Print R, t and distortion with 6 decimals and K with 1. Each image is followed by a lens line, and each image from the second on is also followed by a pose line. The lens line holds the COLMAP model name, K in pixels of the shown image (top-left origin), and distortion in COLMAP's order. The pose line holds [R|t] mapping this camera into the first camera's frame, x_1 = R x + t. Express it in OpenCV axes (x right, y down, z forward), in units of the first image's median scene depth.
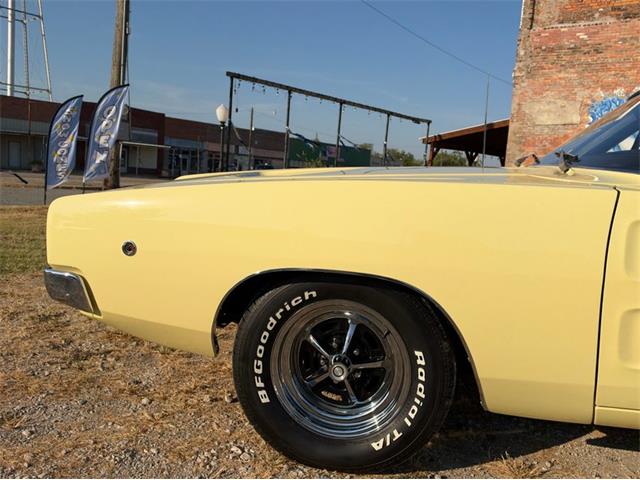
lens RADIAL K [[570.0, 0, 314.6], [0, 570.0, 237.3], [0, 0, 1]] dist [-0.005231, -0.024221]
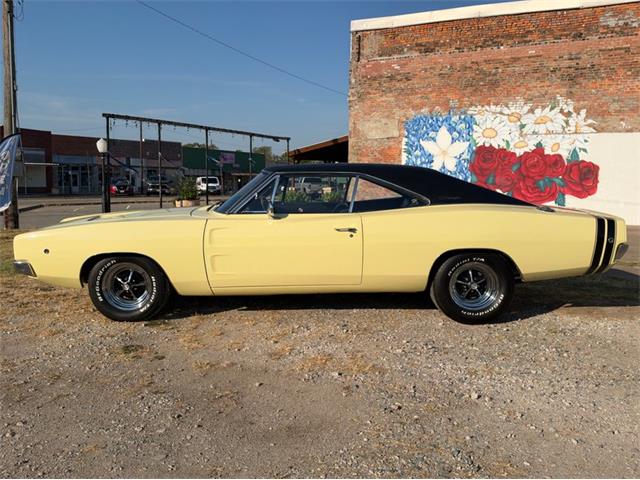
lens RADIAL K [[574.4, 0, 320.0], [0, 574.4, 240.0], [0, 0, 1]] dist [0.165333, -0.362481]
pose [[0.983913, -0.078750, 0.160356, 0.066253], [0.078384, 0.996886, 0.008618, 0.005395], [-0.160535, 0.004090, 0.987022, -0.251027]]
